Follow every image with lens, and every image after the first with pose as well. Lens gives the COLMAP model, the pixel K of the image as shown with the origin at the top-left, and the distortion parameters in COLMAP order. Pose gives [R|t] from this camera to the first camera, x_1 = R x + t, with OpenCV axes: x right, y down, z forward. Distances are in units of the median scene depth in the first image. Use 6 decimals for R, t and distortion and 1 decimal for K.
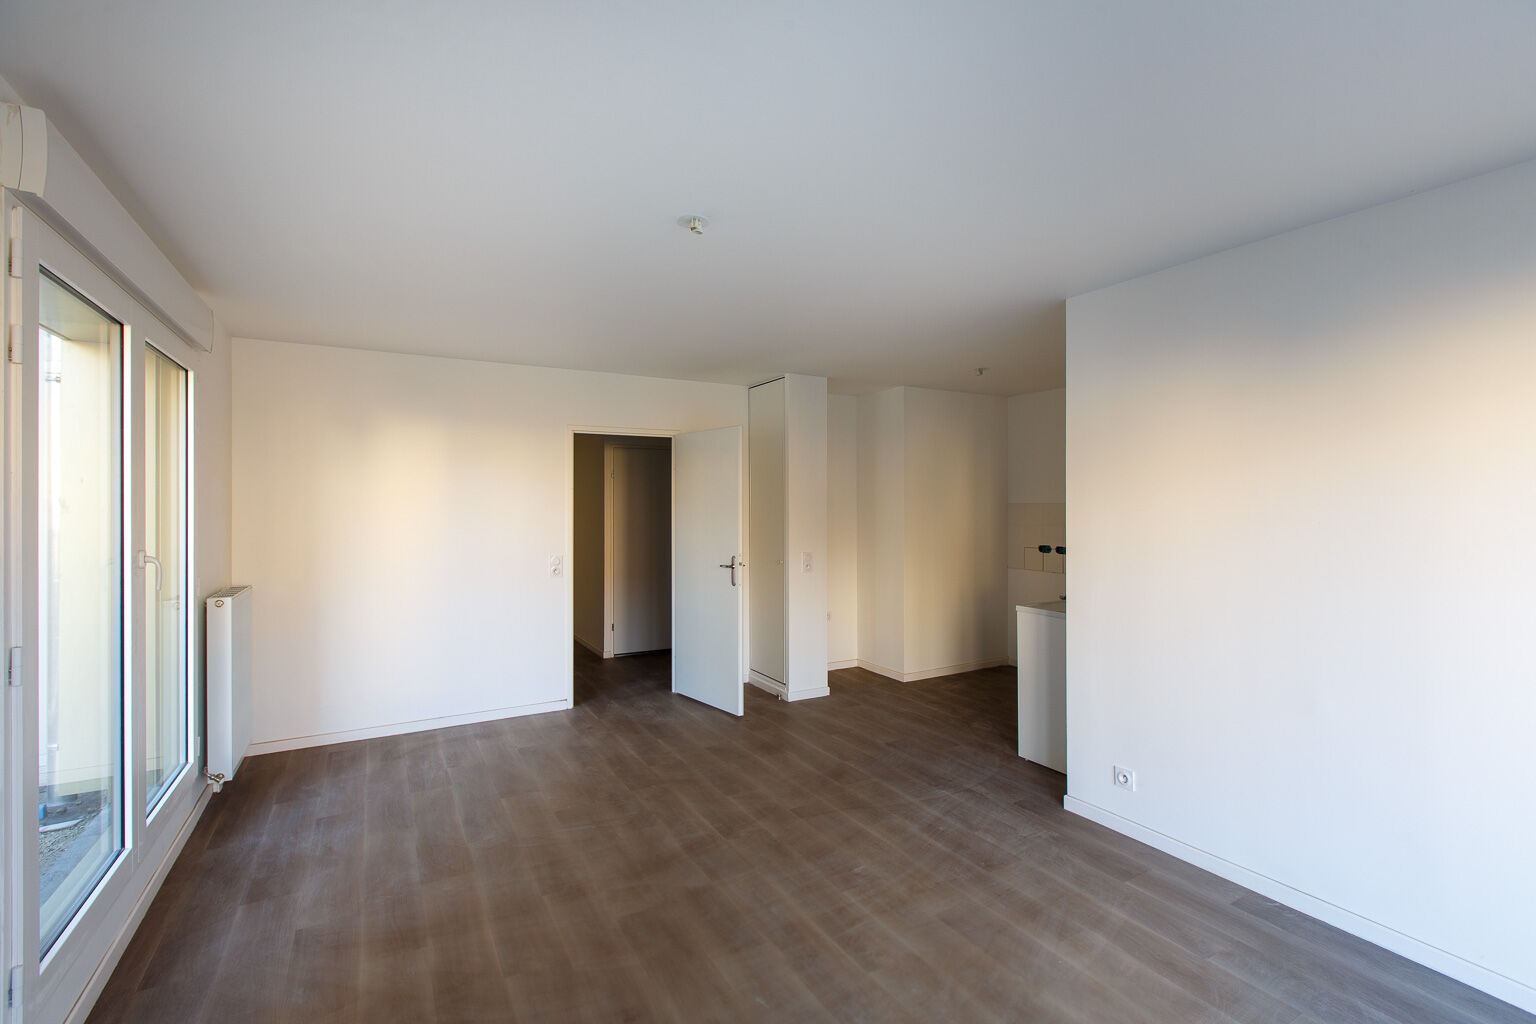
lens RADIAL K [[684.6, 0, 753.8], [0, 684.6, 506.2], [0, 0, 1]] dist [-0.005389, -0.000484]
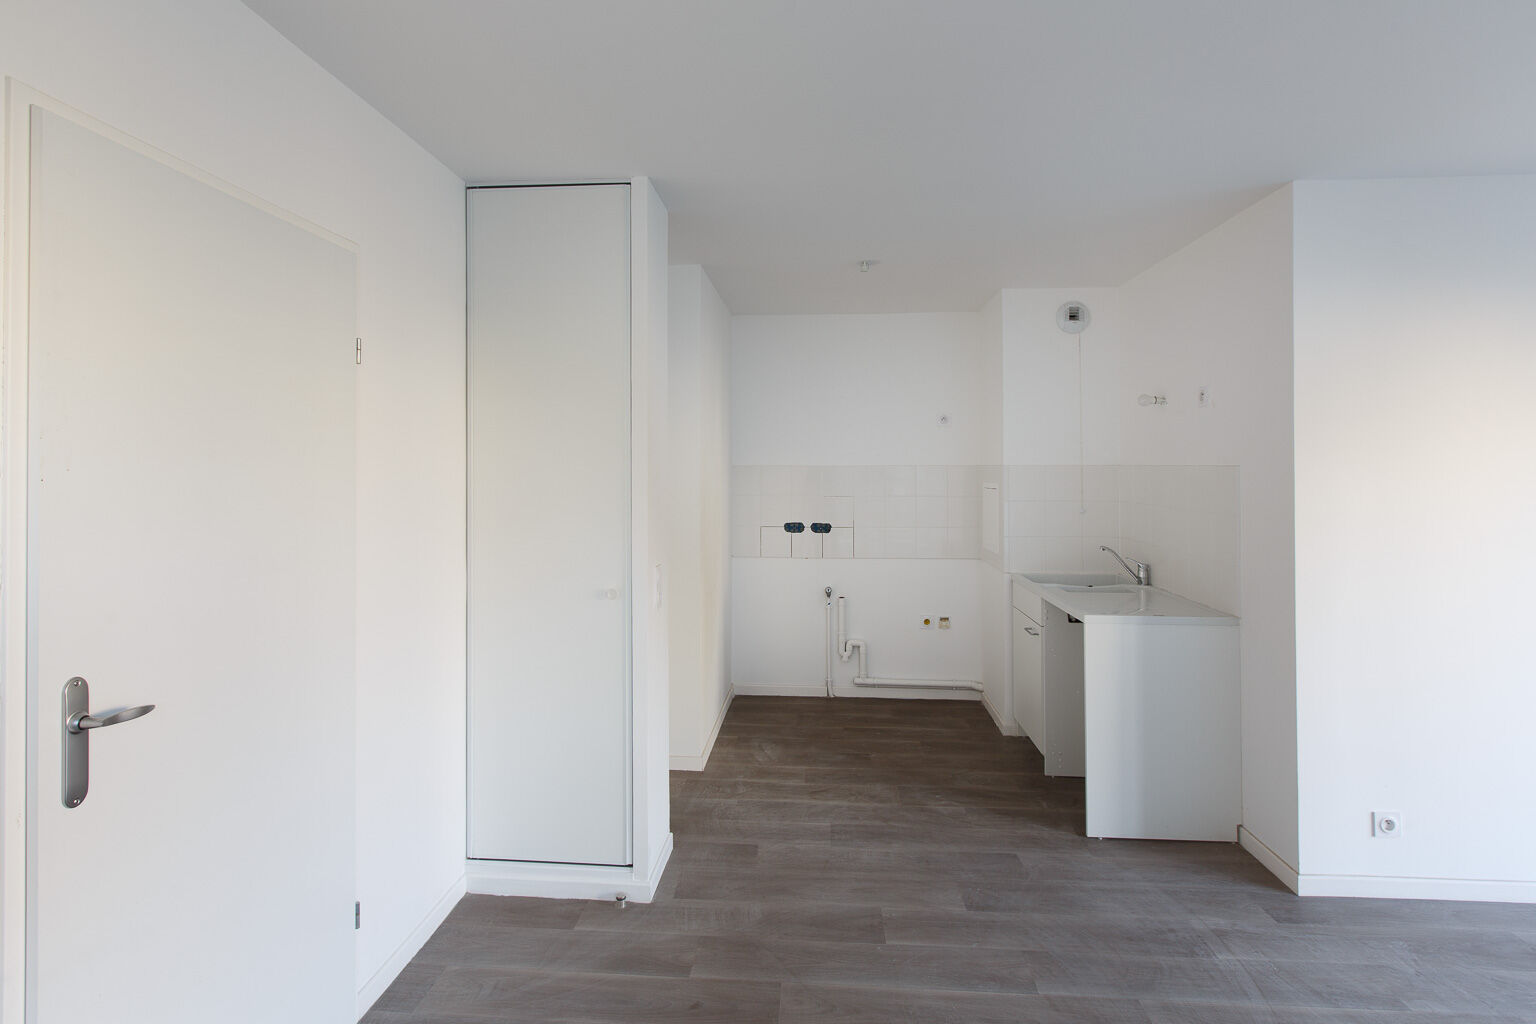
lens RADIAL K [[766.1, 0, 747.9], [0, 766.1, 459.2], [0, 0, 1]] dist [-0.010862, 0.000449]
pose [[0.555962, 0.010592, 0.831140, -0.521175], [0.000985, 0.999910, -0.013402, 0.000188], [-0.831207, 0.008270, 0.555901, 1.031727]]
